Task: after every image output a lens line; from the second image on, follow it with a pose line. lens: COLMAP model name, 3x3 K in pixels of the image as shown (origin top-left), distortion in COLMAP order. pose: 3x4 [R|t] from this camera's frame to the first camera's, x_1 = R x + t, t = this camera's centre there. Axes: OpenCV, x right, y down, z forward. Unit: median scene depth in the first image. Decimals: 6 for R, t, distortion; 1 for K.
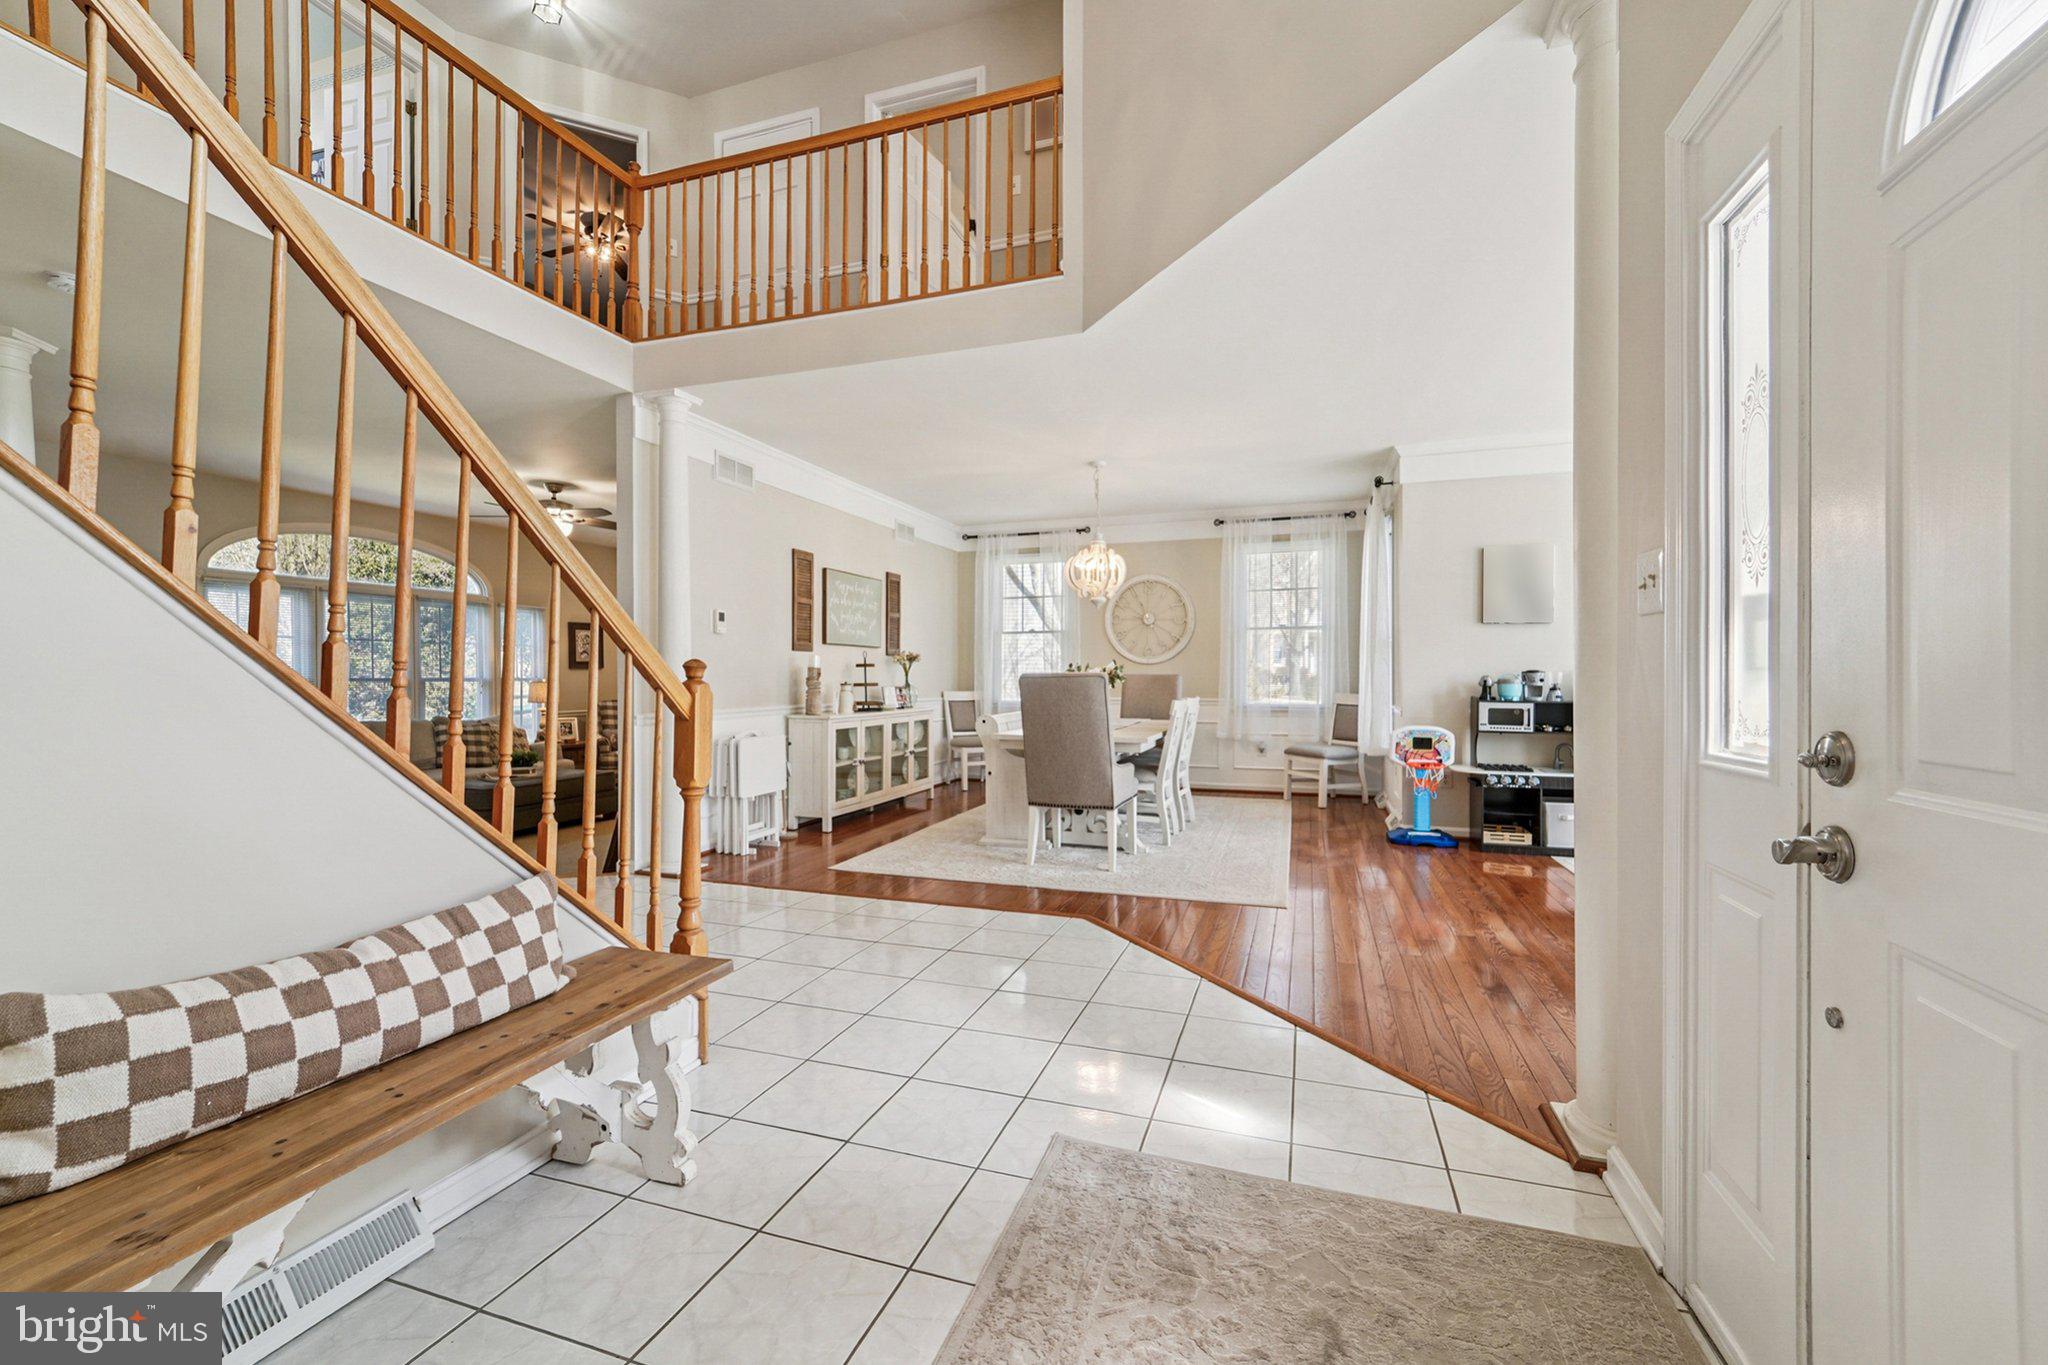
lens RADIAL K [[834.7, 0, 996.3], [0, 834.7, 679.2], [0, 0, 1]] dist [-0.014877, 0.001491]
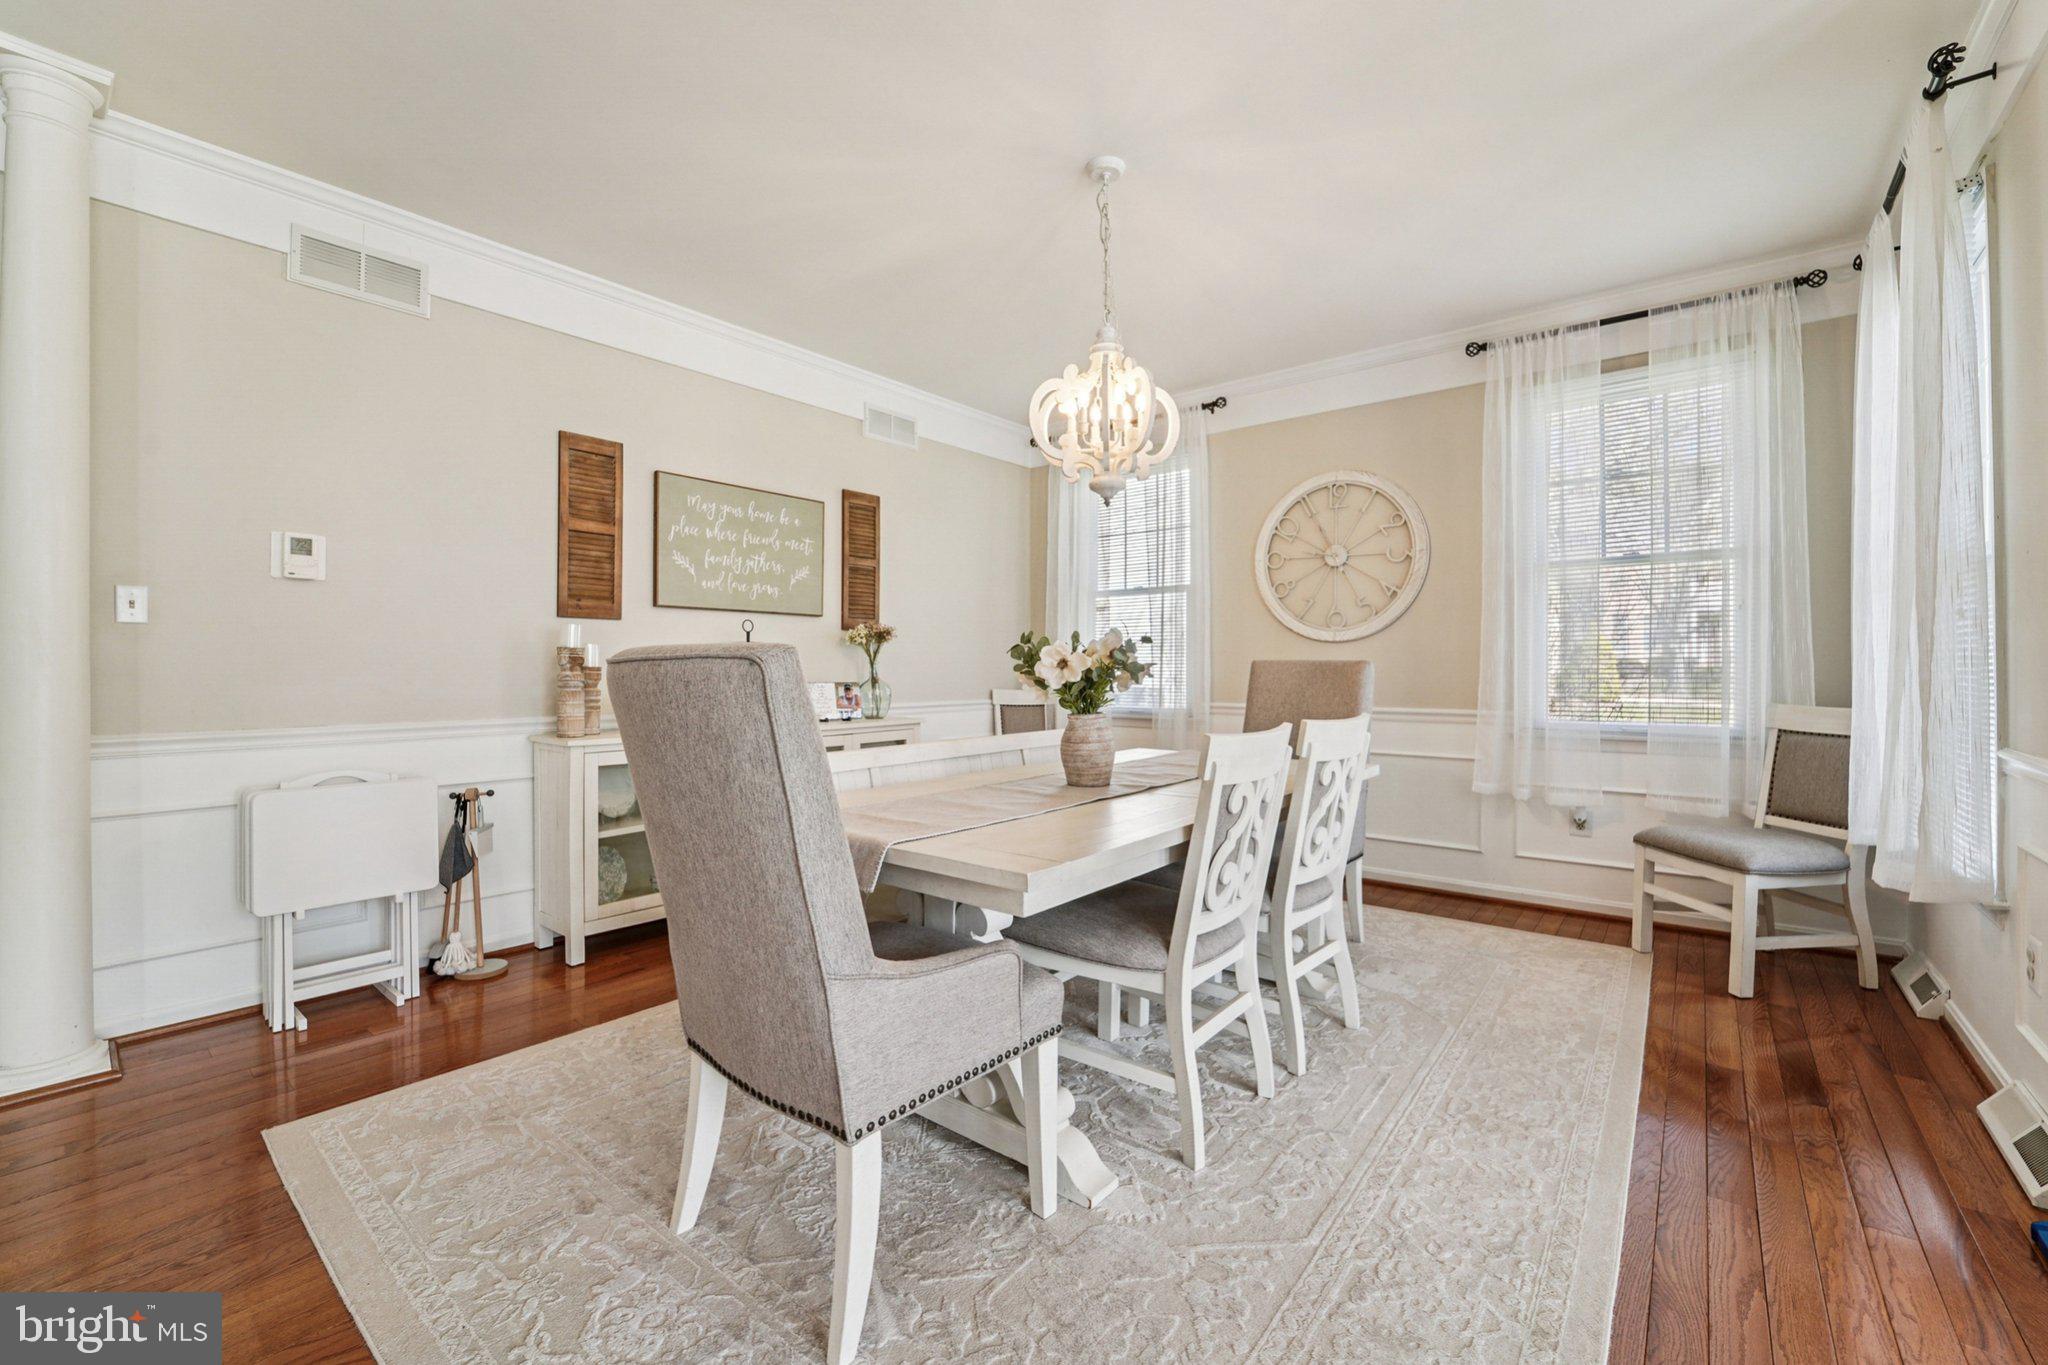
lens RADIAL K [[834.7, 0, 1018.3], [0, 834.7, 661.9], [0, 0, 1]] dist [-0.014877, 0.001491]
pose [[0.946240, -0.001447, -0.323462, 0.189925], [-0.001734, 0.999953, -0.009547, -0.000190], [0.323460, 0.009594, 0.946193, 0.508627]]
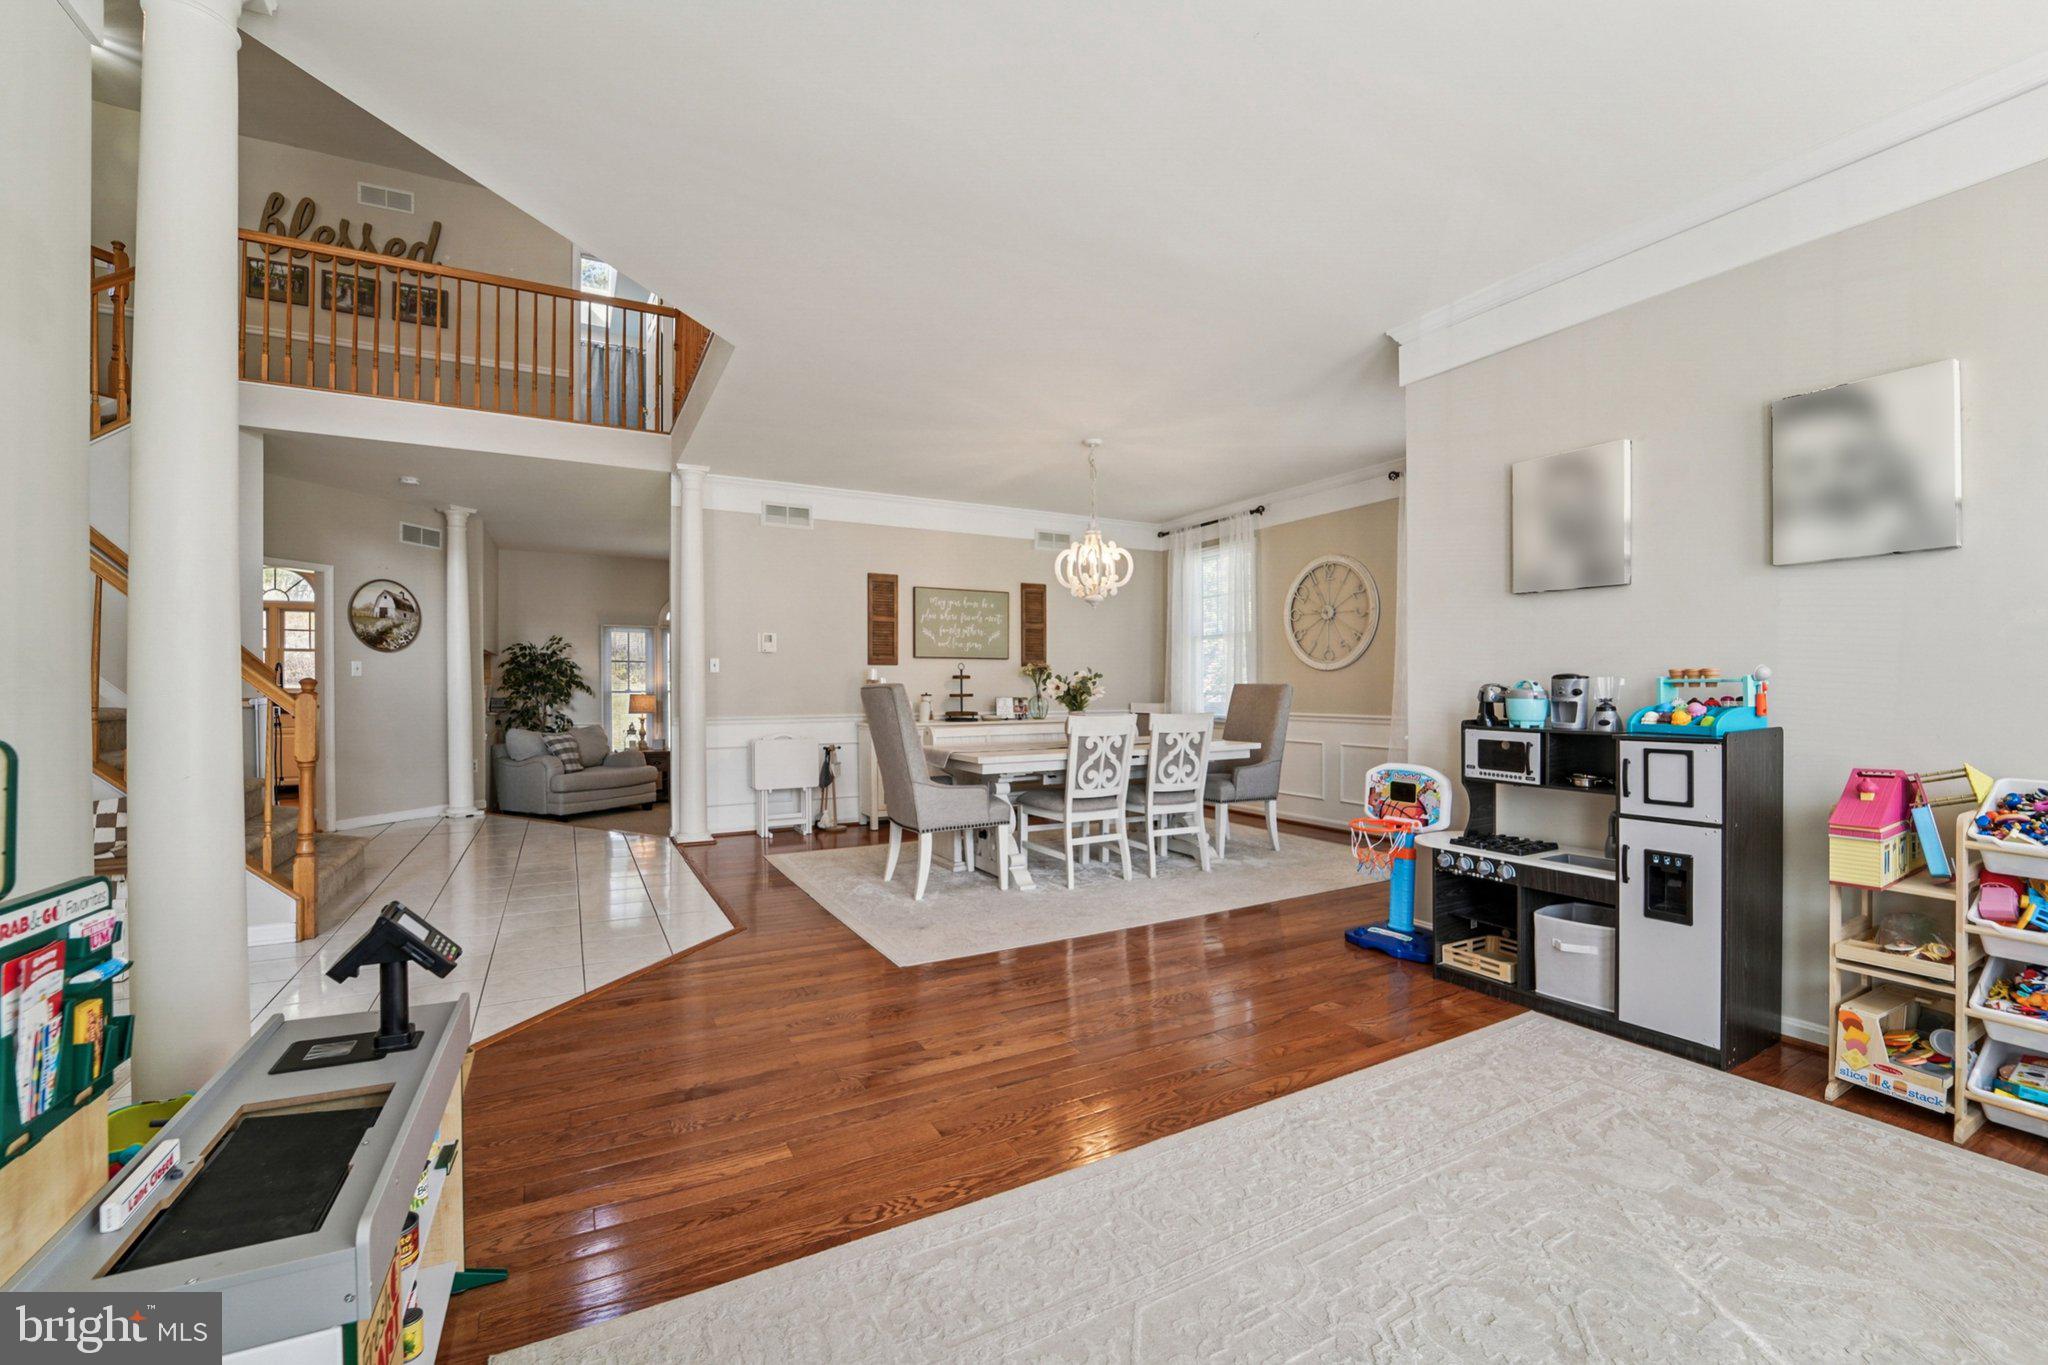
lens RADIAL K [[834.7, 0, 1012.5], [0, 834.7, 691.1], [0, 0, 1]] dist [-0.014877, 0.001491]
pose [[0.751867, 0.000544, -0.659315, 0.553774], [0.001172, 0.999997, 0.002161, -0.001146], [0.659314, -0.002398, 0.751864, 0.253095]]
